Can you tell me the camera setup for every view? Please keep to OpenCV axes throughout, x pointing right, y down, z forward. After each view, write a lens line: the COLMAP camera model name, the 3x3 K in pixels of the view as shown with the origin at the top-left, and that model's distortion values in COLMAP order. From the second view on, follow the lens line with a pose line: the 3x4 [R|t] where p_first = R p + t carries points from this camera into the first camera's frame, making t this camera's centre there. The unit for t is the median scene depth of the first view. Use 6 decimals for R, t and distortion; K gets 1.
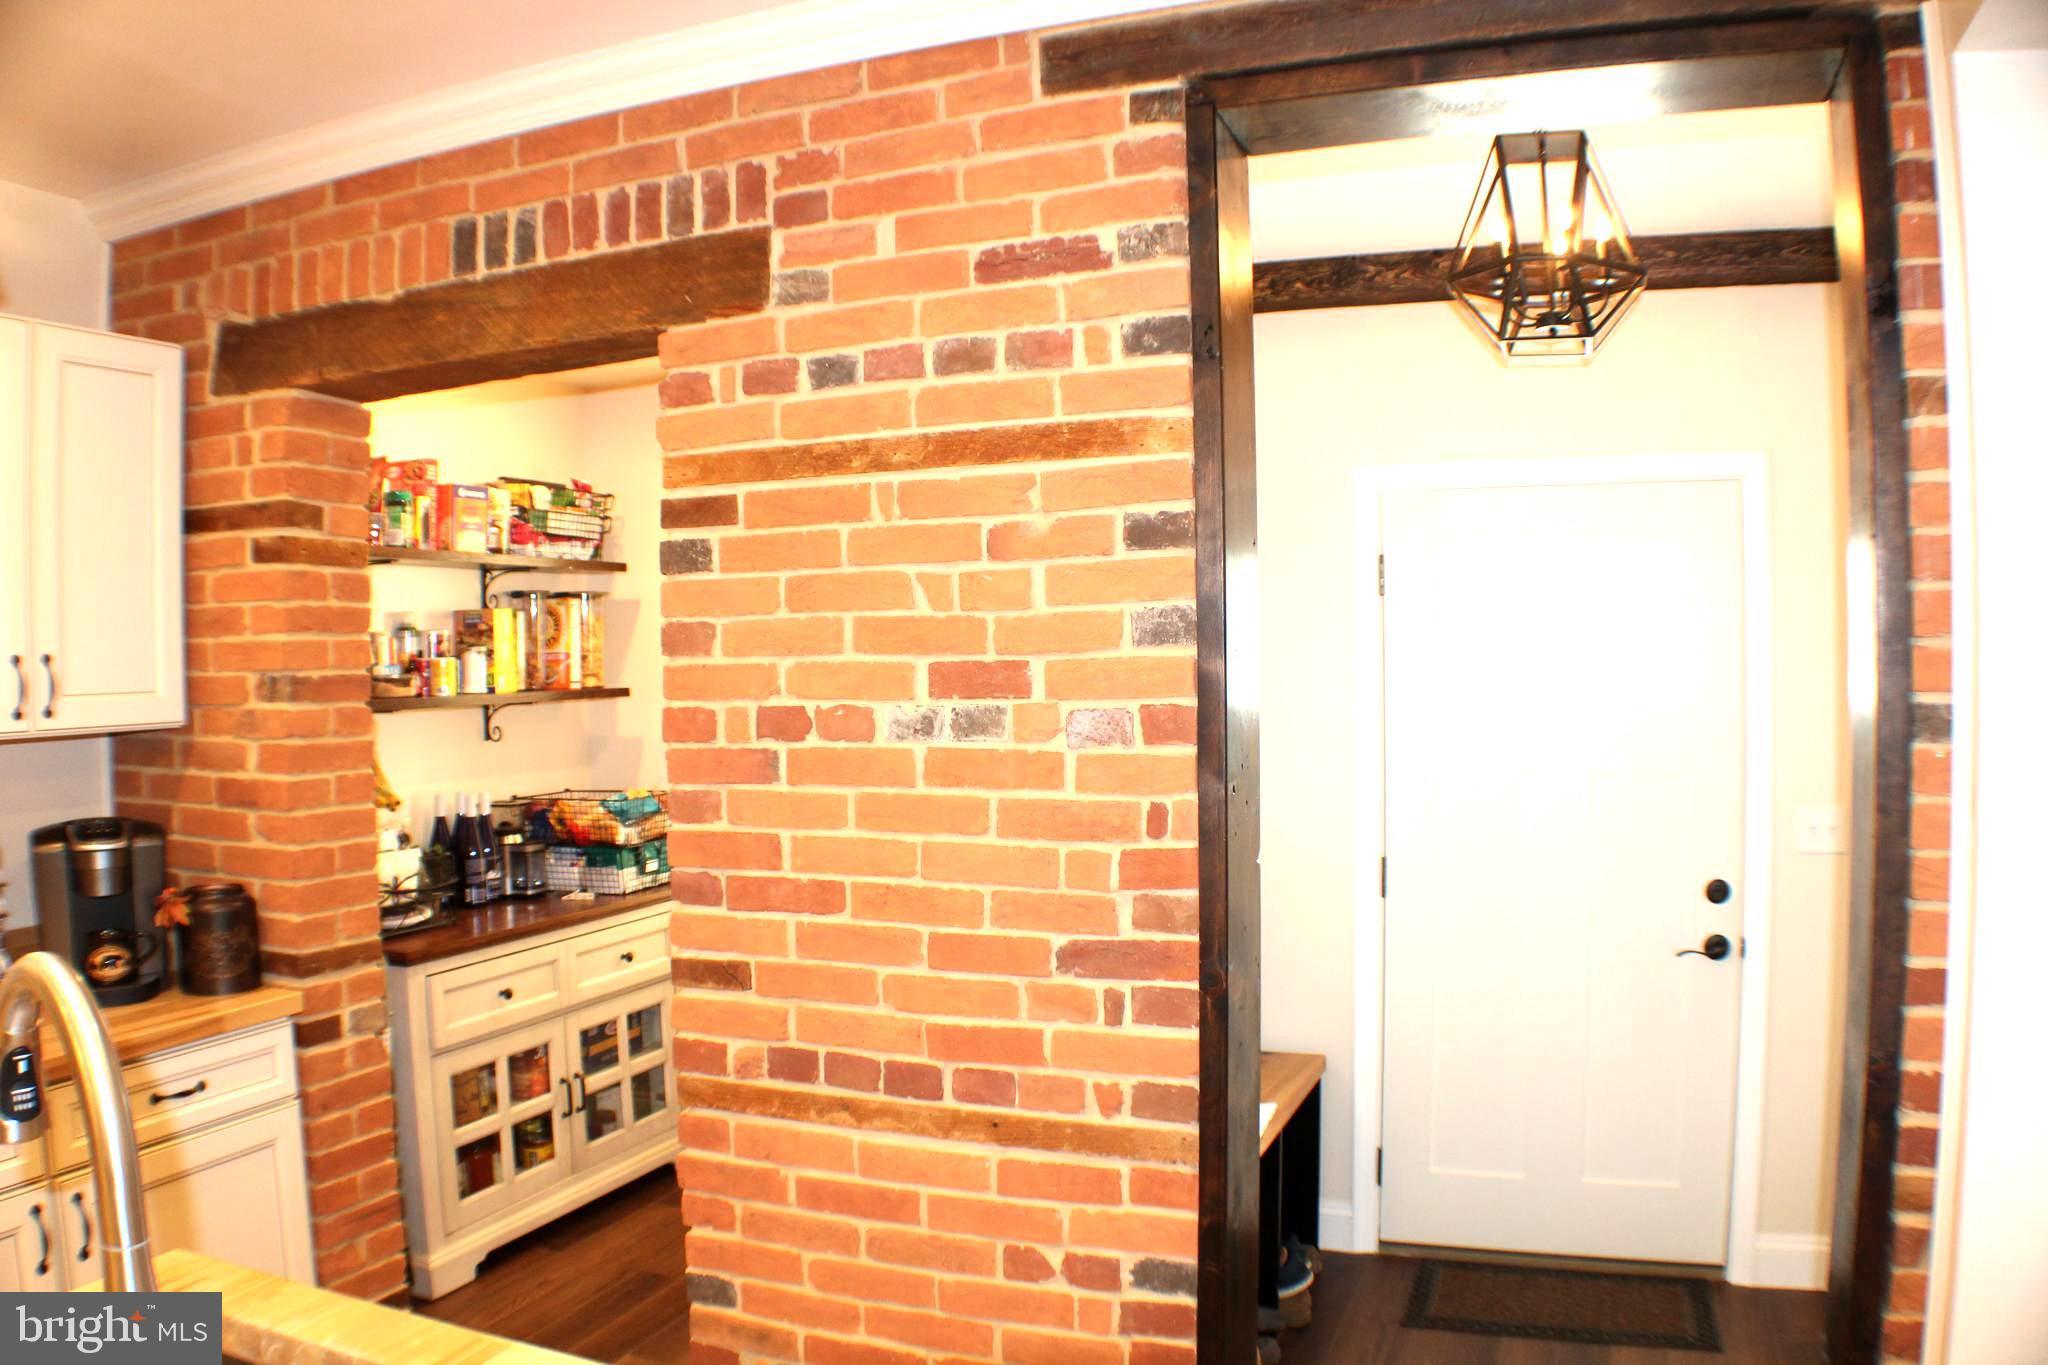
lens RADIAL K [[1494.6, 0, 1006.6], [0, 1494.6, 681.0], [0, 0, 1]] dist [-0.215269, 0.072163]
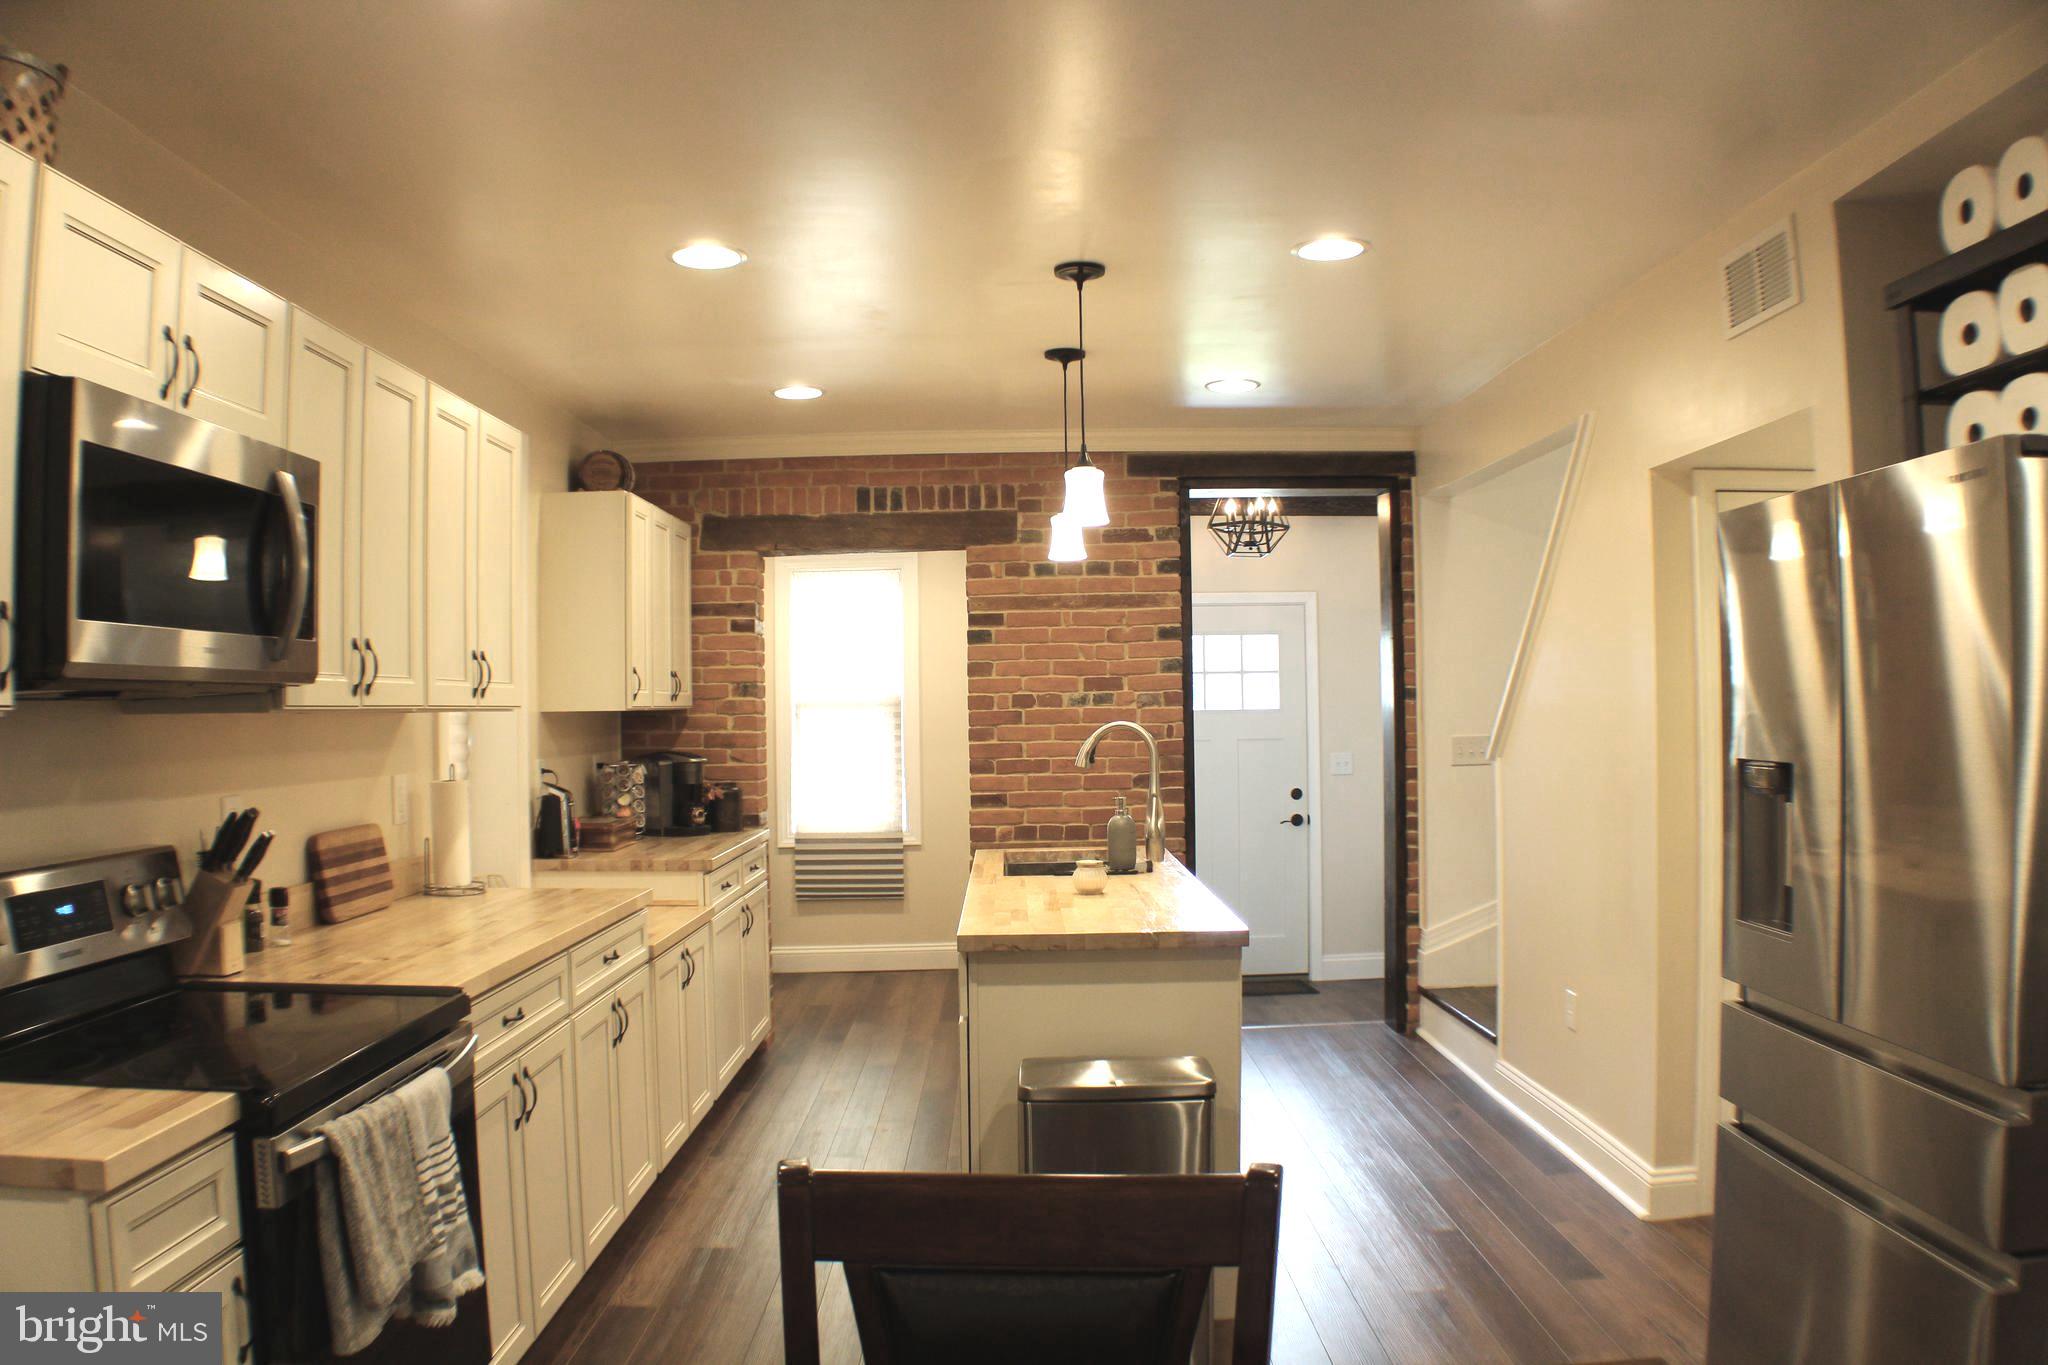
lens RADIAL K [[1494.6, 0, 1028.0], [0, 1494.6, 686.8], [0, 0, 1]] dist [-0.215269, 0.072163]
pose [[0.921354, 0.007630, 0.388649, -1.174338], [0.007135, 0.999307, -0.036534, 0.099798], [-0.388658, 0.036434, 0.920661, -1.447821]]
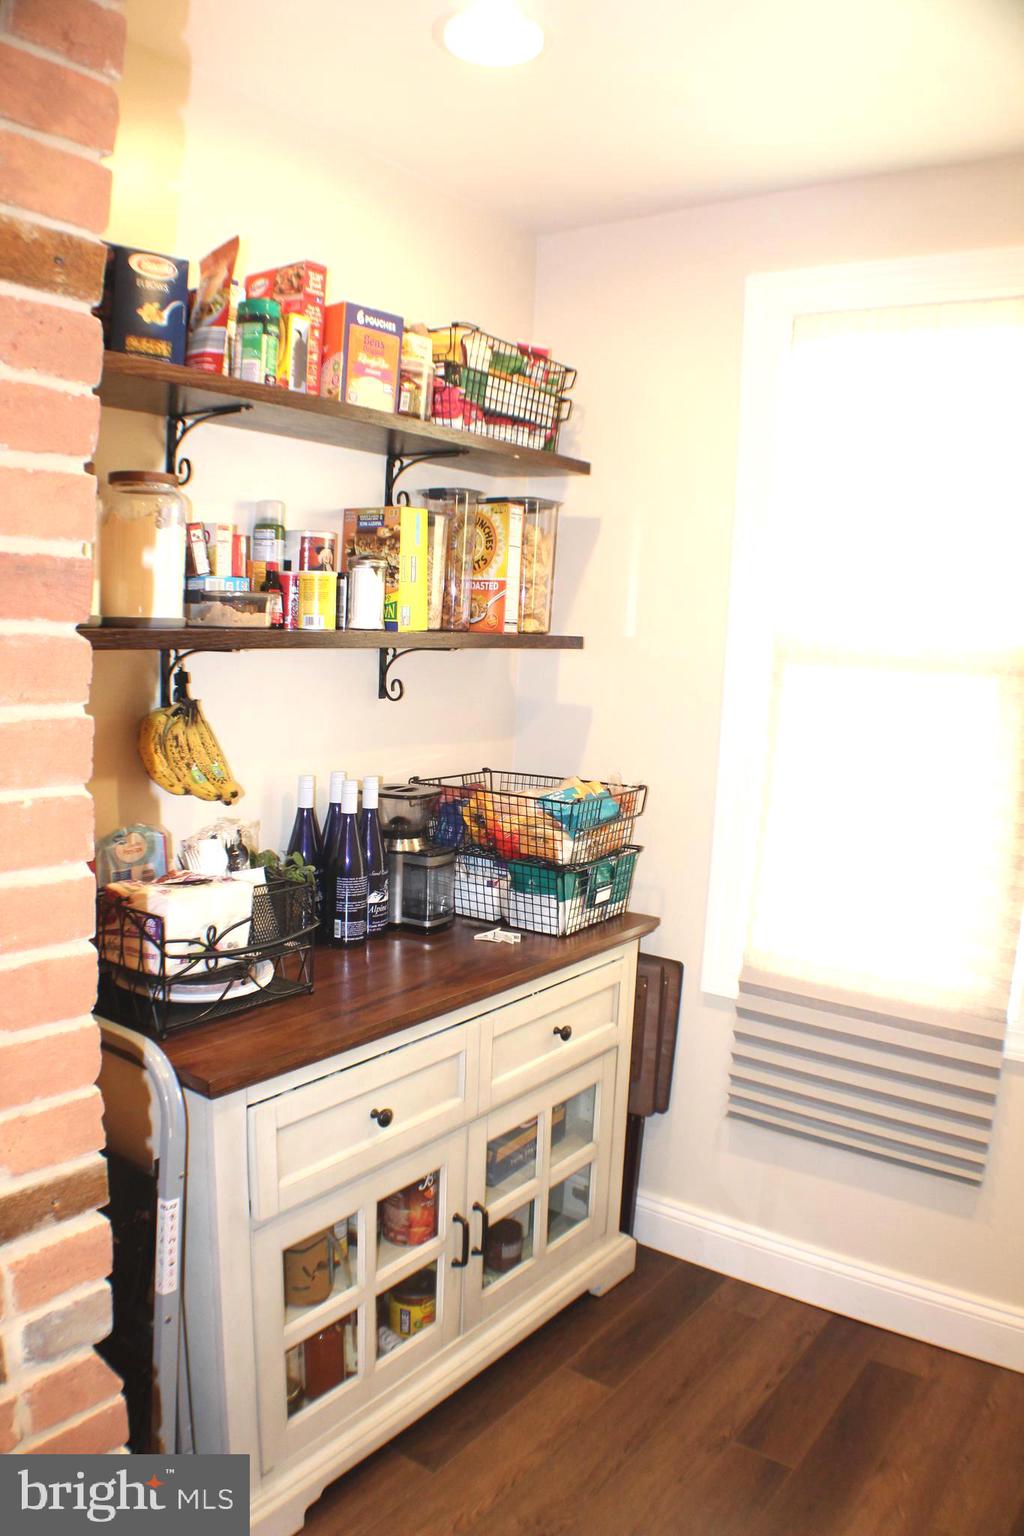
lens RADIAL K [[1121.0, 0, 526.1], [0, 1121.0, 763.0], [0, 0, 1]] dist [-0.215269, 0.072163]
pose [[0.971308, 0.089211, -0.220460, -0.172516], [-0.065467, 0.991462, 0.112768, 0.006640], [0.228638, -0.095100, 0.968855, 0.505587]]
